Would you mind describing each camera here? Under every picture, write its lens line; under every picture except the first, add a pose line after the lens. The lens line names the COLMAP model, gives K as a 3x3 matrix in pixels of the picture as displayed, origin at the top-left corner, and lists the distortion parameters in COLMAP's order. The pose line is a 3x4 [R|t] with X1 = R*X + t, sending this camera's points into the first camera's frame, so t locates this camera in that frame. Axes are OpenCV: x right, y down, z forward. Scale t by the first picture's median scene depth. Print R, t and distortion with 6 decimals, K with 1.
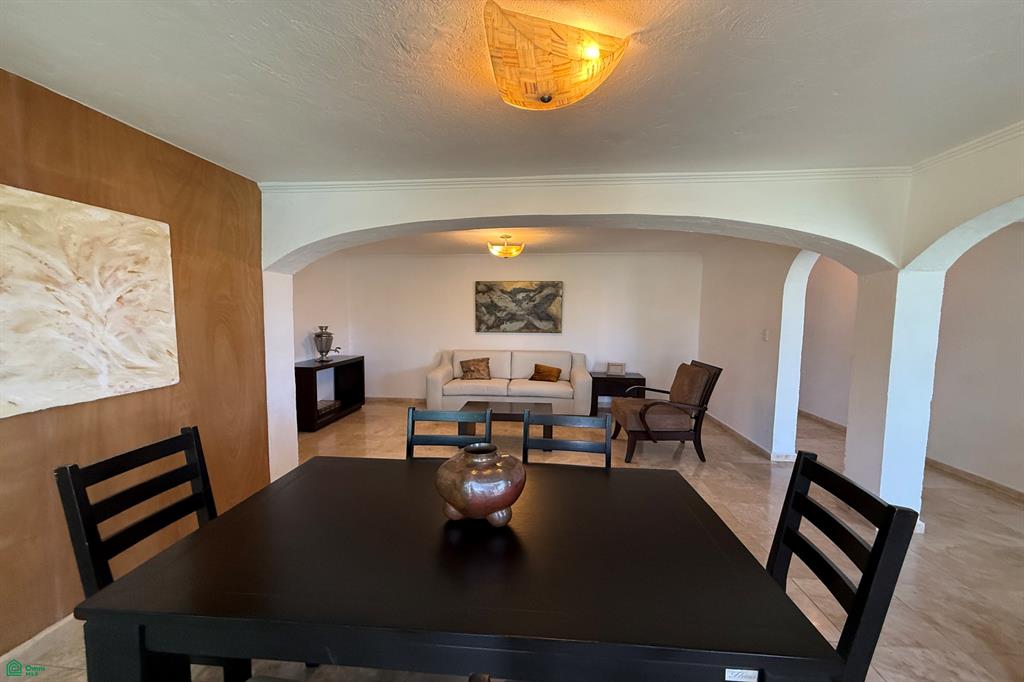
lens RADIAL K [[410.5, 0, 508.1], [0, 410.5, 348.1], [0, 0, 1]] dist [-0.000782, 0.000147]
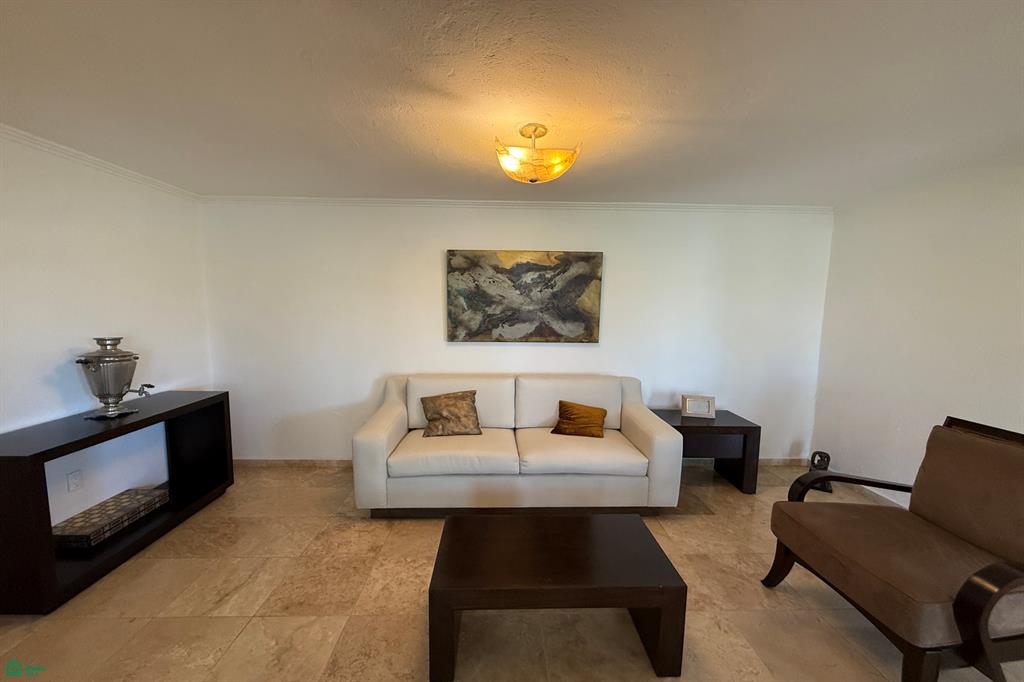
lens RADIAL K [[410.5, 0, 508.1], [0, 410.5, 348.1], [0, 0, 1]] dist [-0.000782, 0.000147]
pose [[0.992528, -0.009283, 0.121663, -0.067188], [0.006789, 0.999759, 0.020900, -0.042704], [-0.121827, -0.019918, 0.992351, 0.447755]]
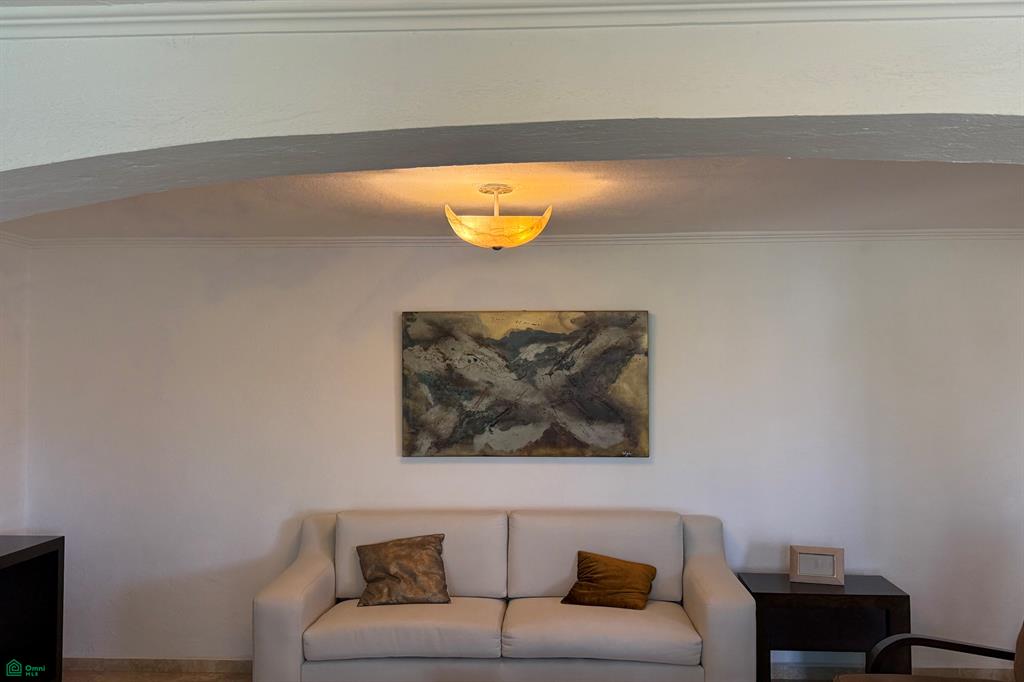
lens RADIAL K [[1036.9, 0, 512.0], [0, 1036.9, 341.0], [0, 0, 1]] dist [0.165942, -0.265220]
pose [[0.998982, -0.008689, 0.044258, -0.025246], [0.013784, 0.993138, -0.116133, -0.033750], [-0.042945, 0.116625, 0.992247, 0.116971]]
